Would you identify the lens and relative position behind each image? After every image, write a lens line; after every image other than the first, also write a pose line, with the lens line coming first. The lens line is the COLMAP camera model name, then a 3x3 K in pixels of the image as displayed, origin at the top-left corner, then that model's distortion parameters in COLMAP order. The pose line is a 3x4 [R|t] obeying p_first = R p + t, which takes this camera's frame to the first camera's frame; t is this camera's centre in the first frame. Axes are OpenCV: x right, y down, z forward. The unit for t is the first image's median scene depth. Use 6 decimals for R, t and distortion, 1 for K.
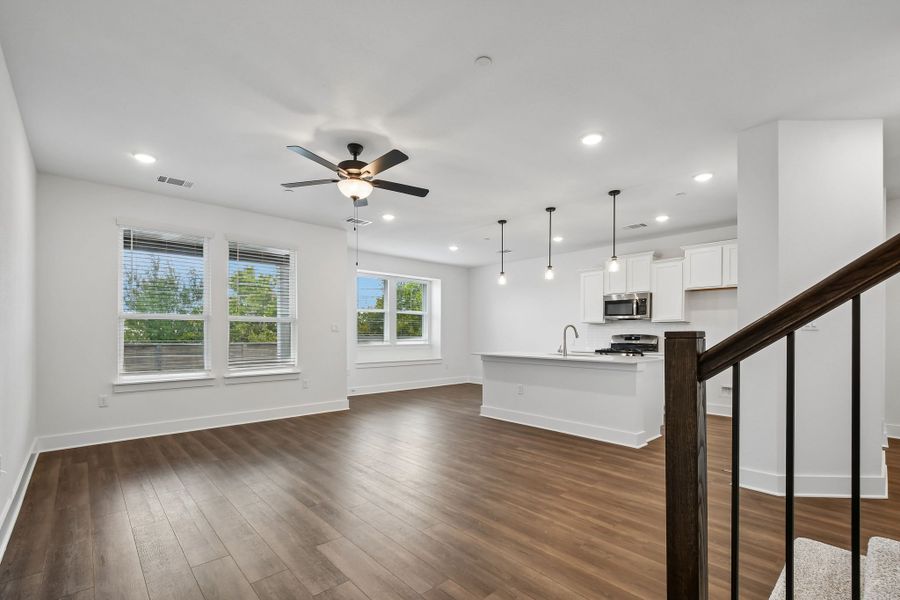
lens RADIAL K [[403.7, 0, 446.7], [0, 403.7, 334.1], [0, 0, 1]] dist [0.000154, -0.000295]
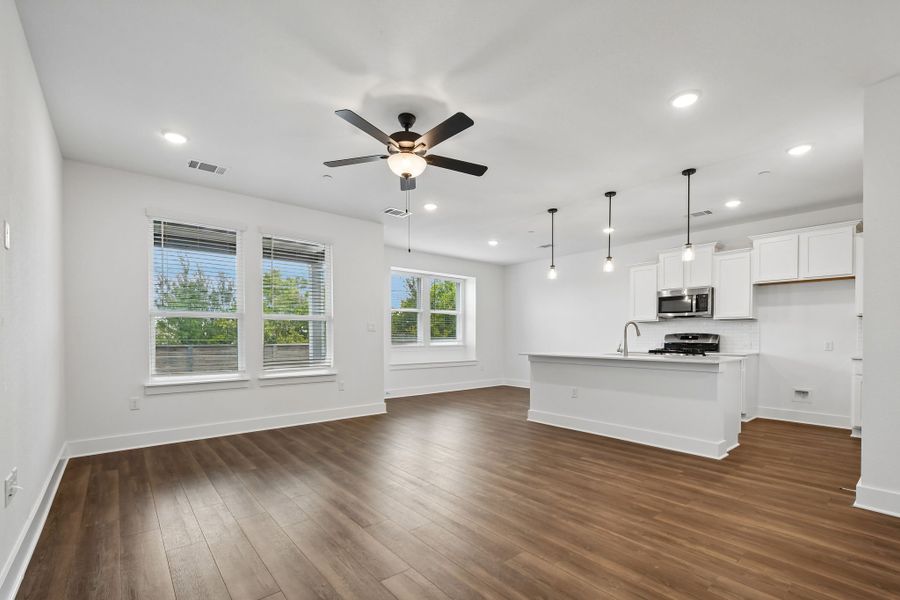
lens RADIAL K [[400.0, 0, 450.6], [0, 400.0, 342.1], [0, 0, 1]] dist [0.000352, -0.000406]
pose [[0.999202, -0.001828, -0.039910, -0.059599], [0.002333, 0.999918, 0.012622, 0.009586], [0.039884, -0.012705, 0.999124, 0.076637]]
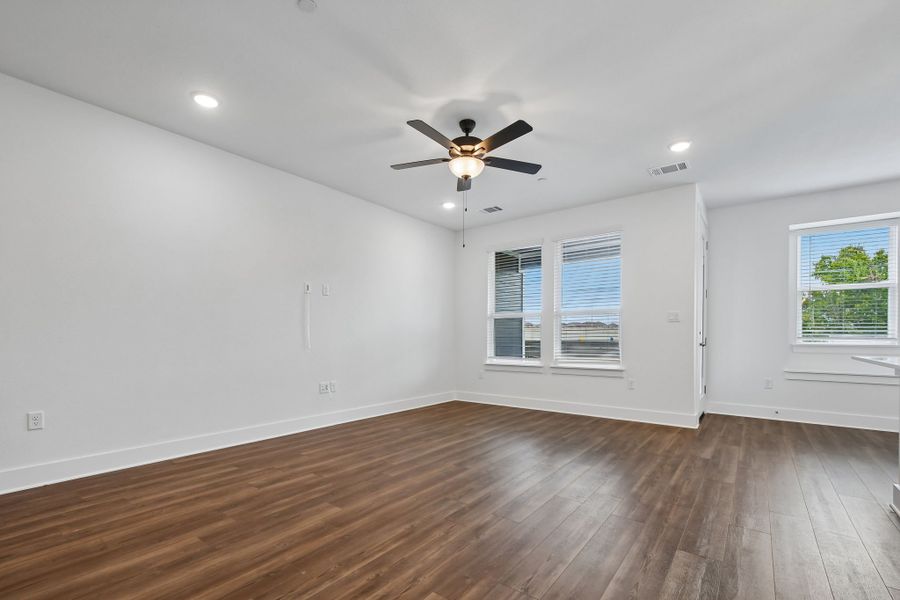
lens RADIAL K [[397.4, 0, 448.2], [0, 397.4, 337.9], [0, 0, 1]] dist [0.000088, -0.000217]
pose [[0.173795, -0.004864, -0.984770, 0.428916], [0.000719, 0.999988, -0.004812, 0.030112], [0.984782, 0.000128, 0.173796, 0.486986]]
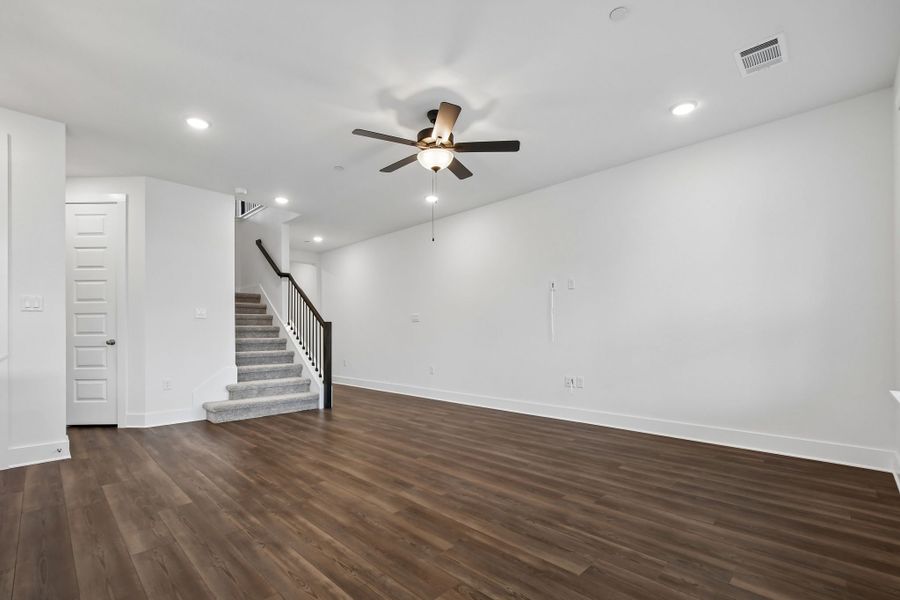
lens RADIAL K [[400.7, 0, 448.5], [0, 400.7, 330.9], [0, 0, 1]] dist [0.000853, -0.000997]
pose [[-0.998168, 0.002032, -0.060466, -0.121621], [0.002509, 0.999966, -0.007805, 0.030117], [0.060448, -0.007943, -0.998140, 1.188304]]
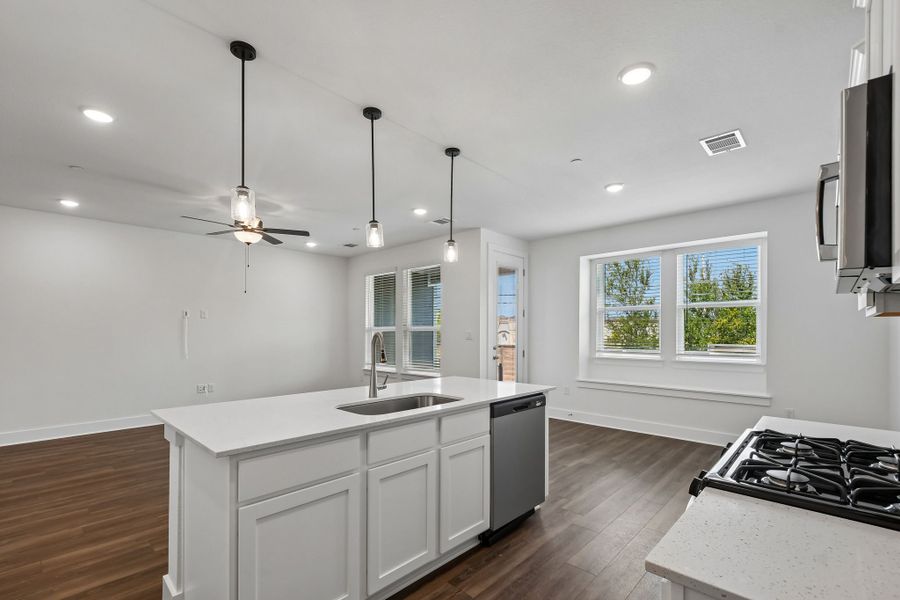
lens RADIAL K [[400.7, 0, 448.5], [0, 400.7, 330.9], [0, 0, 1]] dist [0.000853, -0.000997]
pose [[0.075788, -0.006098, -0.997105, 0.712586], [-0.001325, 0.999980, -0.006216, -0.021654], [0.997123, 0.001792, 0.075778, 0.961506]]
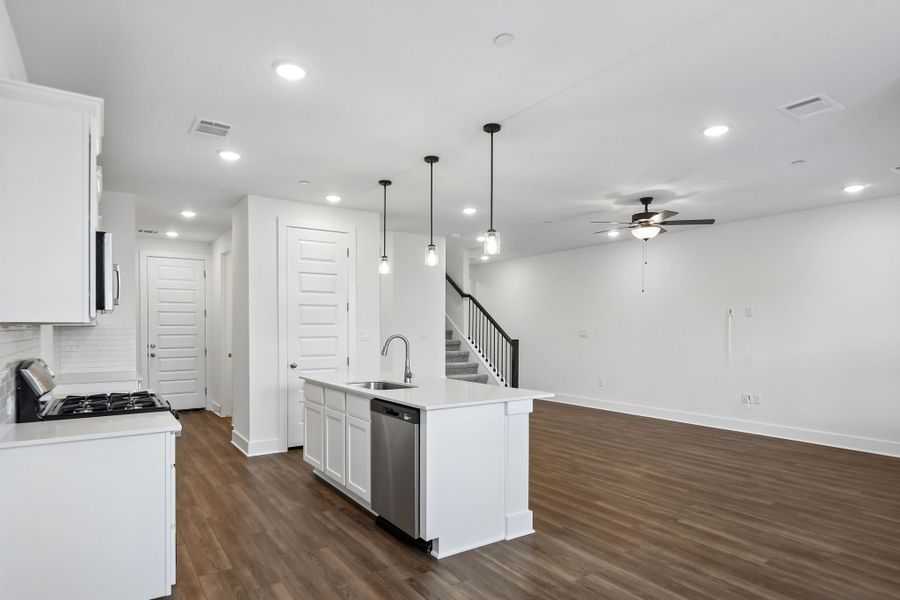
lens RADIAL K [[507.2, 0, 443.8], [0, 507.2, 327.5], [0, 0, 1]] dist [-0.001902, -0.002002]
pose [[-0.989192, -0.003149, 0.146592, 0.104499], [-0.003426, 0.999993, -0.001637, -0.031511], [-0.146586, -0.002122, -0.989196, 1.648693]]
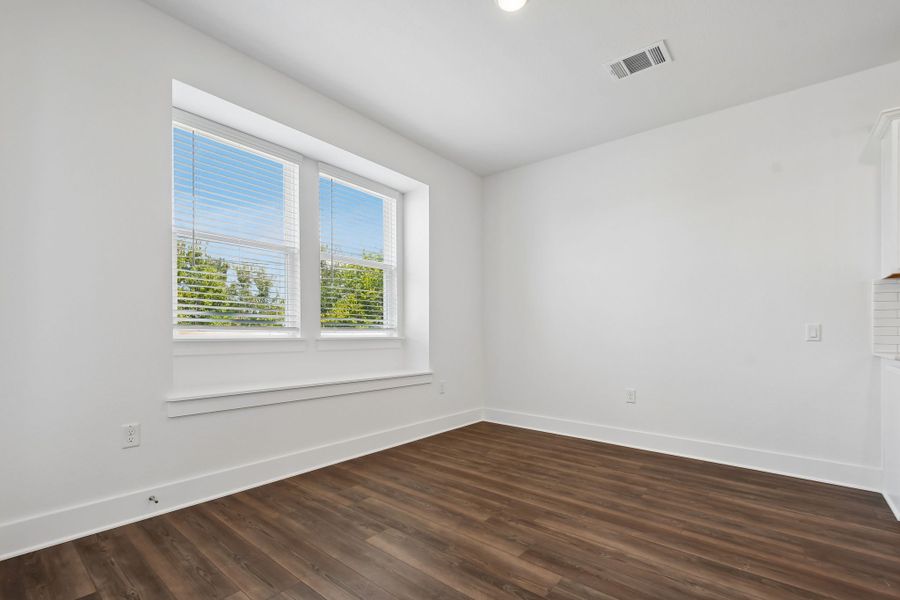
lens RADIAL K [[403.7, 0, 446.7], [0, 403.7, 334.1], [0, 0, 1]] dist [0.000154, -0.000295]
pose [[0.989918, 0.006180, 0.141505, -0.093660], [-0.006789, 0.999970, 0.003822, 0.031495], [-0.141477, -0.004744, 0.989930, 0.943809]]
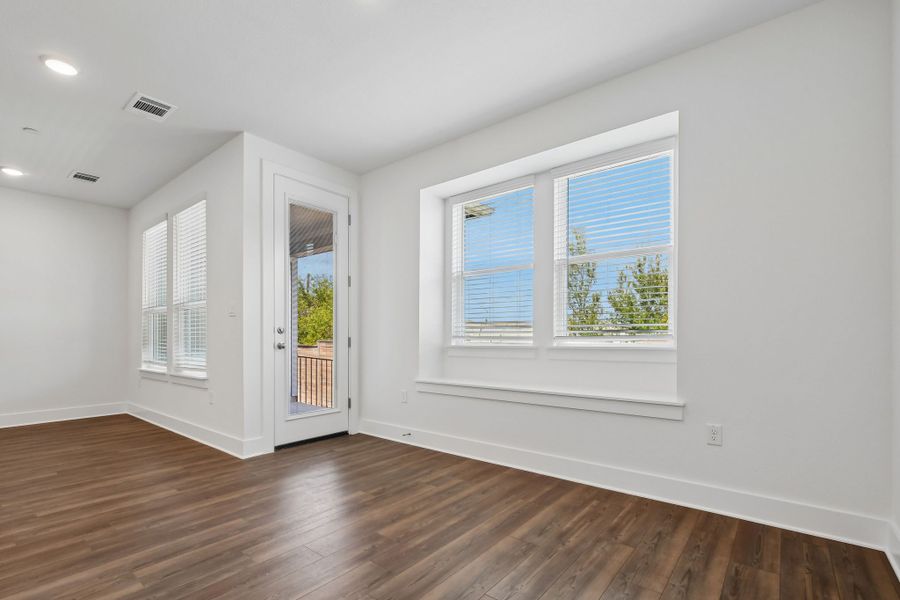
lens RADIAL K [[411.8, 0, 447.8], [0, 411.8, 334.3], [0, 0, 1]] dist [0.014122, 0.000016]
pose [[0.150676, -0.011821, -0.988512, 0.389900], [0.002469, 0.999930, -0.011581, 0.029987], [0.988580, -0.000696, 0.150695, 1.325034]]
